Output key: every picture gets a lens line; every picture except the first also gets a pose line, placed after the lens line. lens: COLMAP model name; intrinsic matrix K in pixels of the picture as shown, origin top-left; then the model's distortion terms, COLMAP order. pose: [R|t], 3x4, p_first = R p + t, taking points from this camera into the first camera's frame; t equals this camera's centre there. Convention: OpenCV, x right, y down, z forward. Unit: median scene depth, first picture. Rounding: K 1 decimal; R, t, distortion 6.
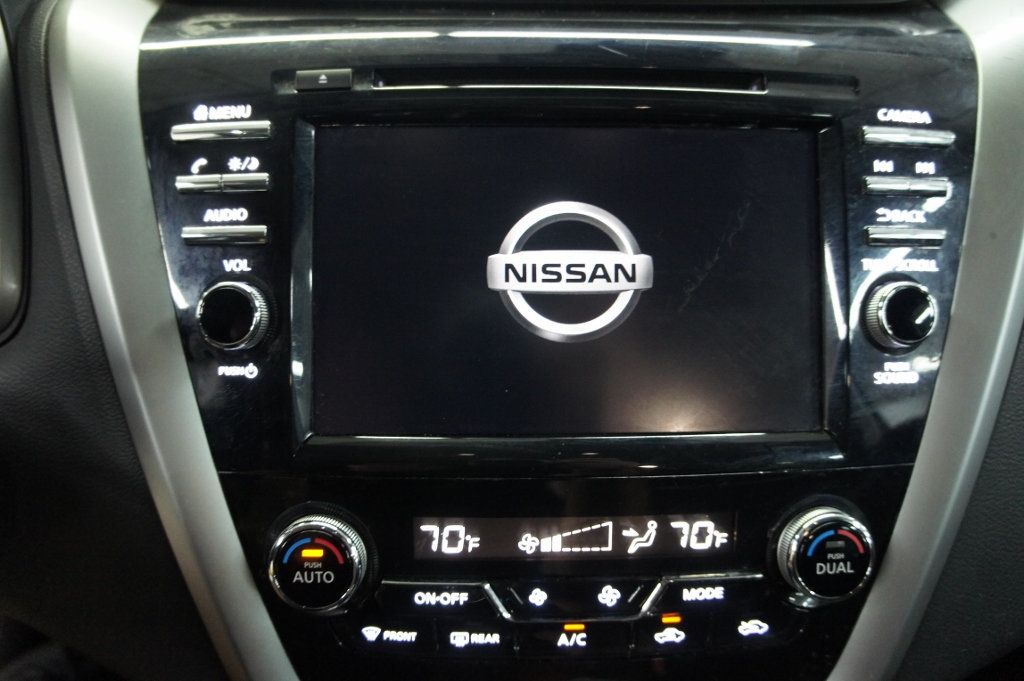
lens RADIAL K [[807.0, 0, 506.3], [0, 807.0, 345.2], [0, 0, 1]] dist [-0.176586, 0.118895]
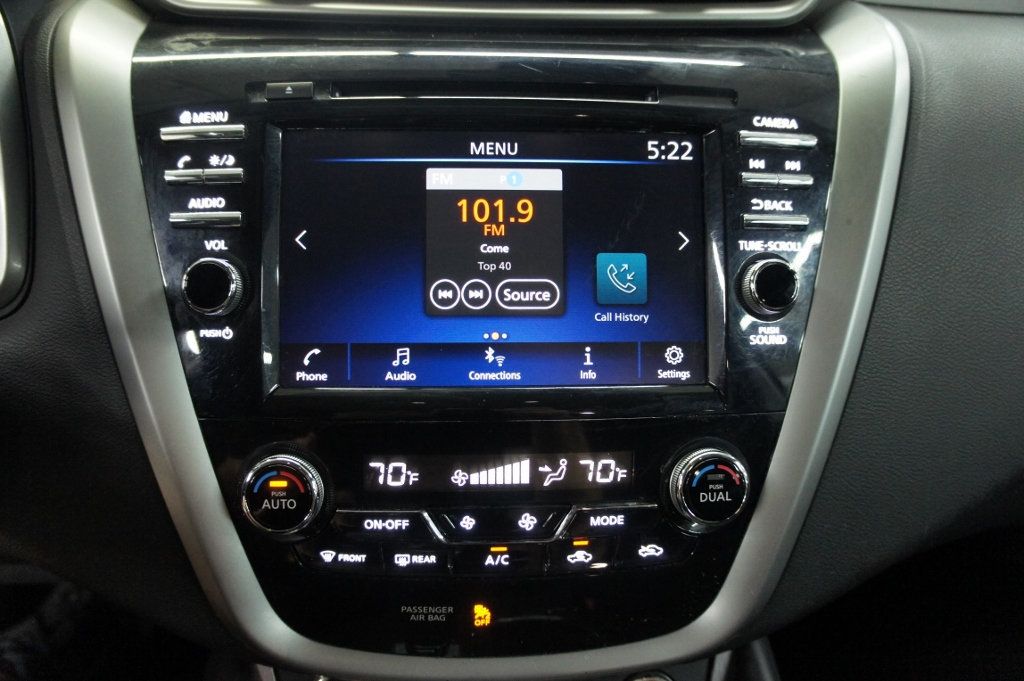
lens RADIAL K [[807.0, 0, 509.8], [0, 807.0, 344.6], [0, 0, 1]] dist [-0.176586, 0.118895]
pose [[0.999051, -0.000724, 0.043561, 0.050317], [0.001049, 0.999972, -0.007447, 0.057870], [-0.043554, 0.007486, 0.999023, -0.203826]]
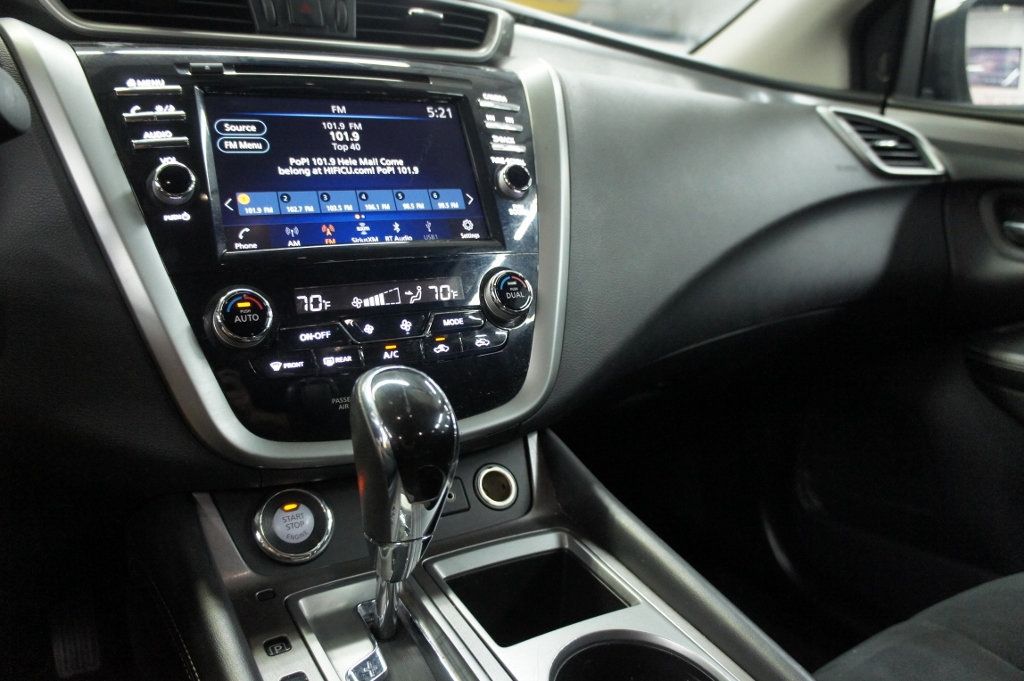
lens RADIAL K [[807.0, 0, 512.7], [0, 807.0, 336.7], [0, 0, 1]] dist [-0.176586, 0.118895]
pose [[0.860822, -0.100184, 0.498947, -0.567807], [0.226508, 0.953389, -0.199357, 0.751164], [-0.455719, 0.284626, 0.843391, -0.632616]]
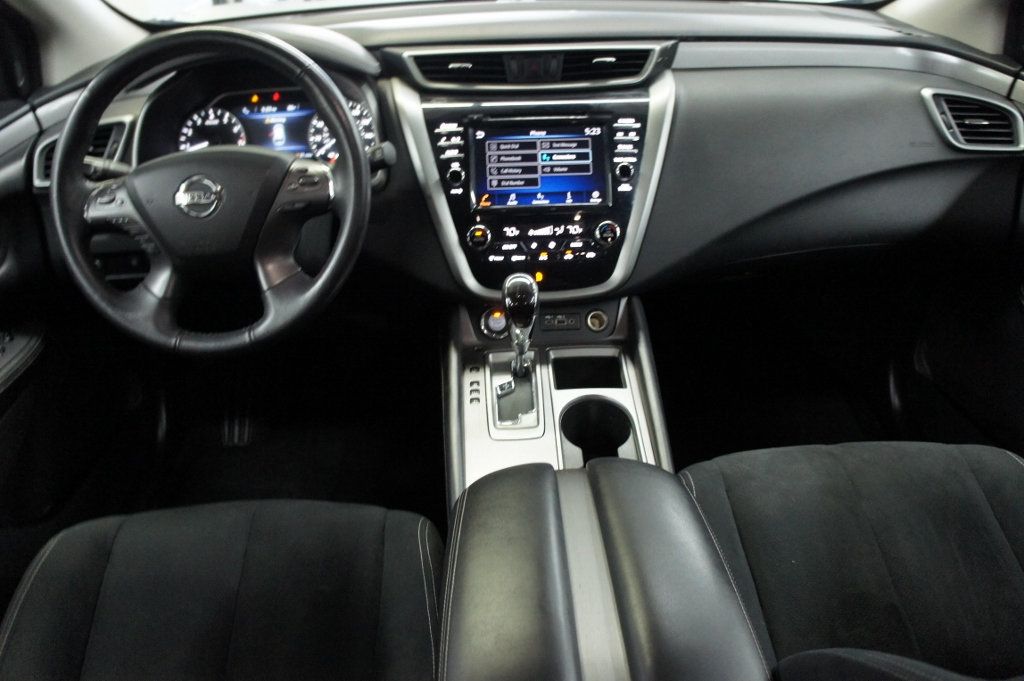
lens RADIAL K [[807.0, 0, 511.3], [0, 807.0, 339.1], [0, 0, 1]] dist [-0.176586, 0.118895]
pose [[0.999380, -0.034513, 0.007002, -0.116946], [0.034259, 0.998845, 0.033676, 0.637101], [-0.008156, -0.033415, 0.999408, -2.990646]]
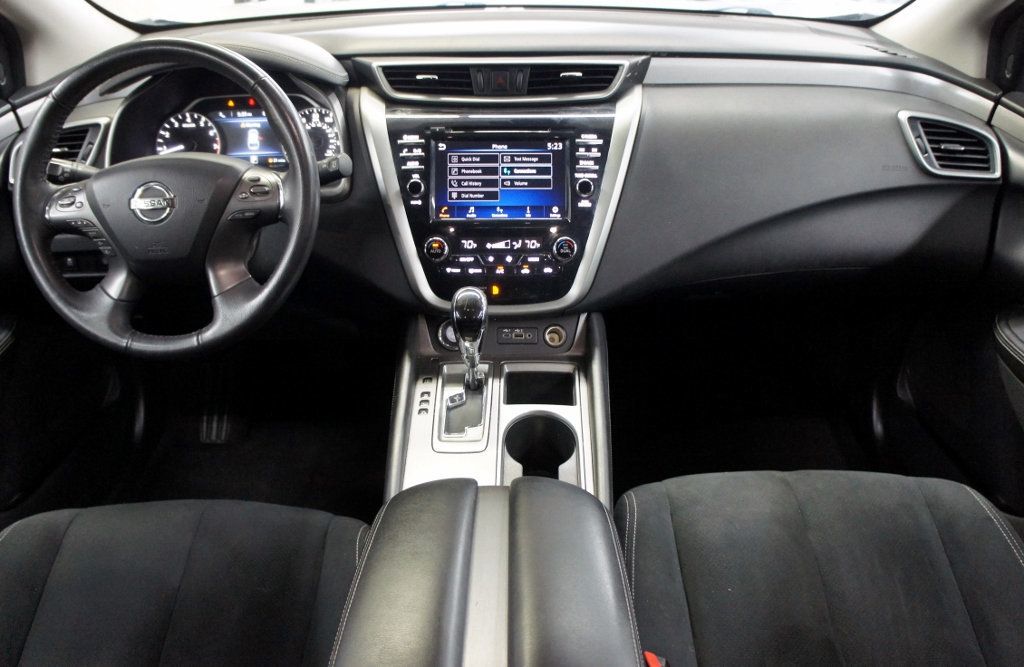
lens RADIAL K [[815.7, 0, 508.4], [0, 815.7, 338.5], [0, 0, 1]] dist [-0.159381, 0.086827]
pose [[0.999531, 0.004303, -0.030320, 0.248962], [-0.003402, 0.999553, 0.029711, 0.586793], [0.030435, -0.029593, 0.999099, -3.041505]]
